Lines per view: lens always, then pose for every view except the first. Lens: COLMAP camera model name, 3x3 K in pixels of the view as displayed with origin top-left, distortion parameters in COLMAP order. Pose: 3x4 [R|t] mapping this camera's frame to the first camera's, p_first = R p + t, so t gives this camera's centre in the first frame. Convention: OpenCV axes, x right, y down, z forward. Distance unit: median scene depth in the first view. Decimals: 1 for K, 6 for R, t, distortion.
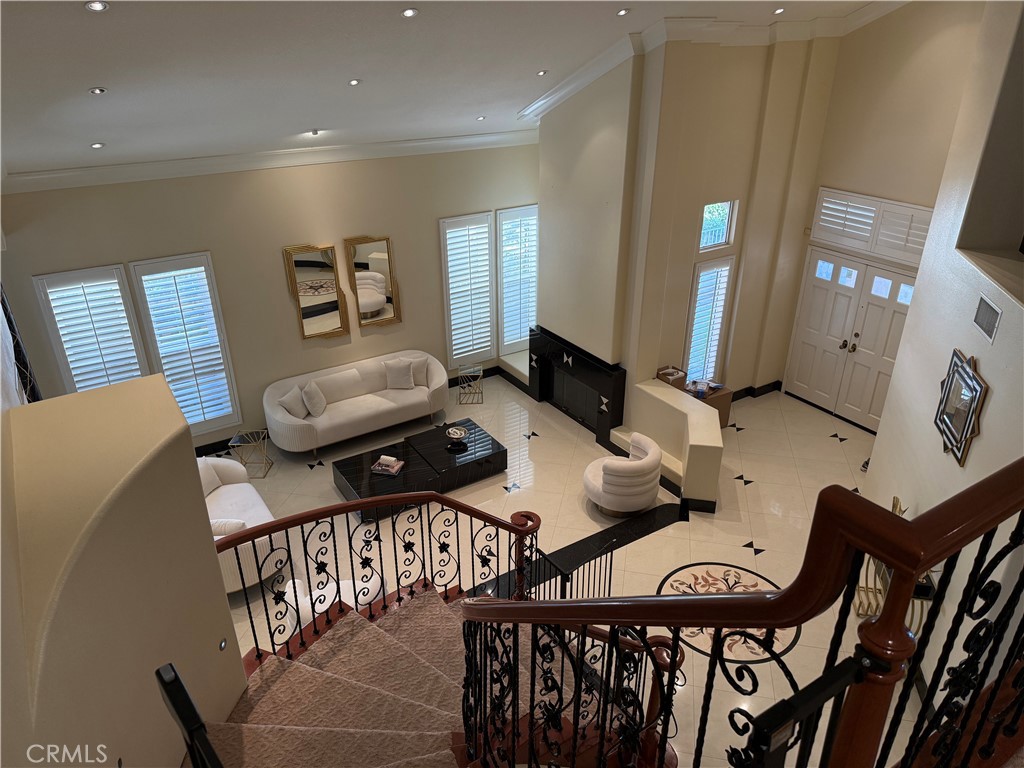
lens RADIAL K [[718.2, 0, 508.6], [0, 718.2, 385.5], [0, 0, 1]] dist [0.058311, -0.080032]
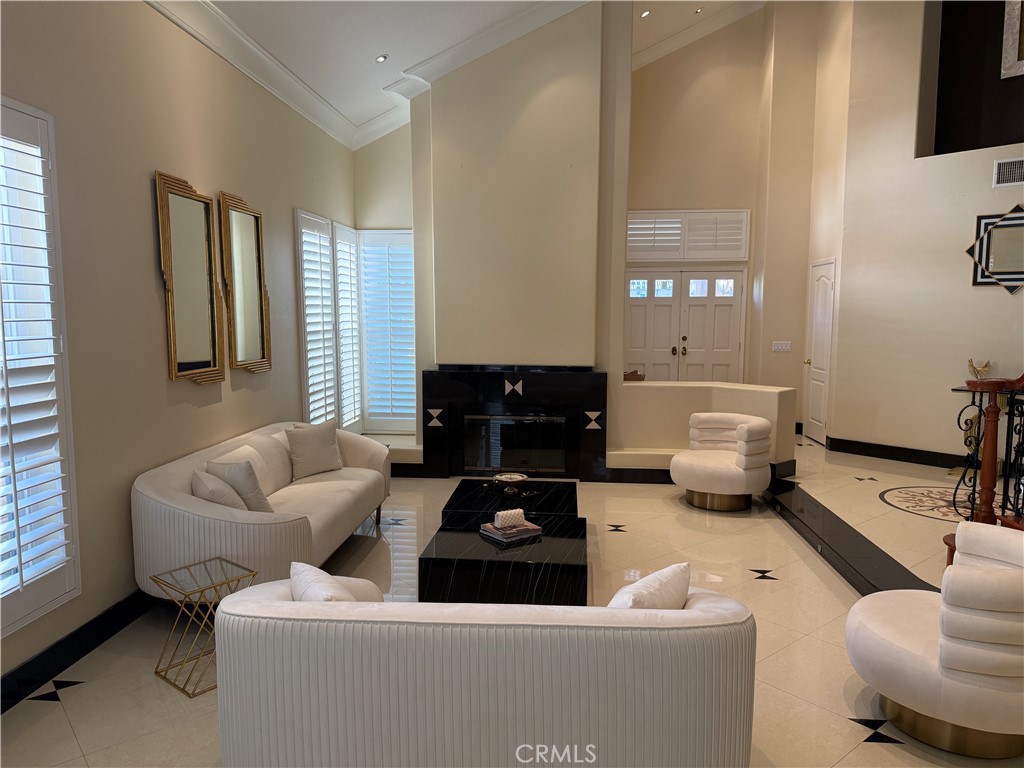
lens RADIAL K [[718.2, 0, 503.0], [0, 718.2, 387.4], [0, 0, 1]] dist [0.058311, -0.080032]
pose [[0.610992, -0.072451, 0.788314, -0.546598], [0.348096, 0.918955, -0.185338, 0.104700], [-0.710998, 0.387649, 0.586694, 0.608541]]
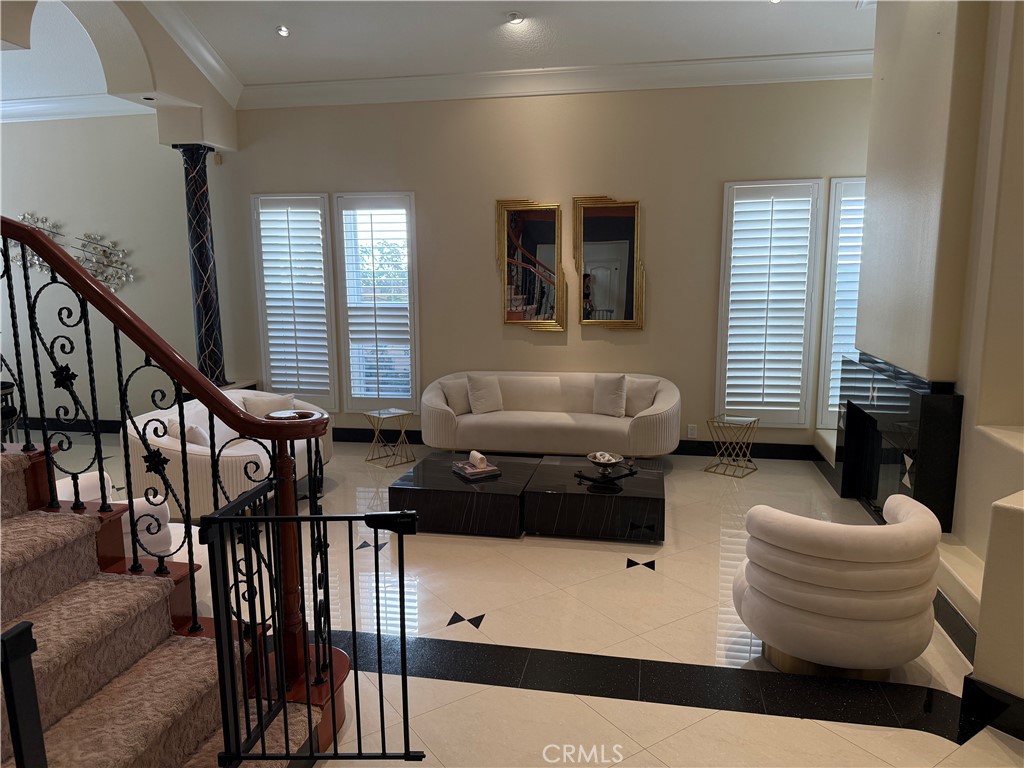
lens RADIAL K [[718.2, 0, 522.6], [0, 718.2, 388.0], [0, 0, 1]] dist [0.058311, -0.080032]
pose [[0.726307, 0.110115, -0.678494, 0.268287], [-0.303711, 0.936916, -0.173058, 0.133064], [0.616635, 0.331759, 0.713931, 0.511373]]
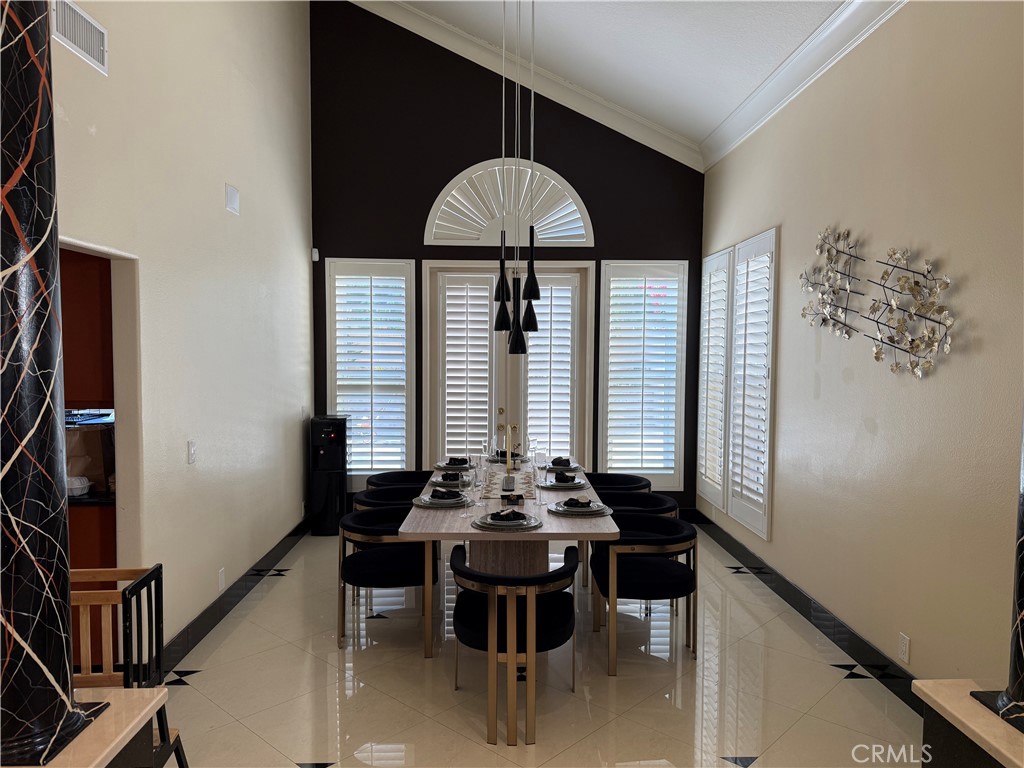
lens RADIAL K [[718.2, 0, 493.7], [0, 718.2, 383.1], [0, 0, 1]] dist [0.058311, -0.080032]
pose [[-0.531957, 0.044626, -0.845594, -0.265370], [-0.374162, 0.883445, 0.282007, 0.000568], [0.759621, 0.466405, -0.453258, 0.802348]]
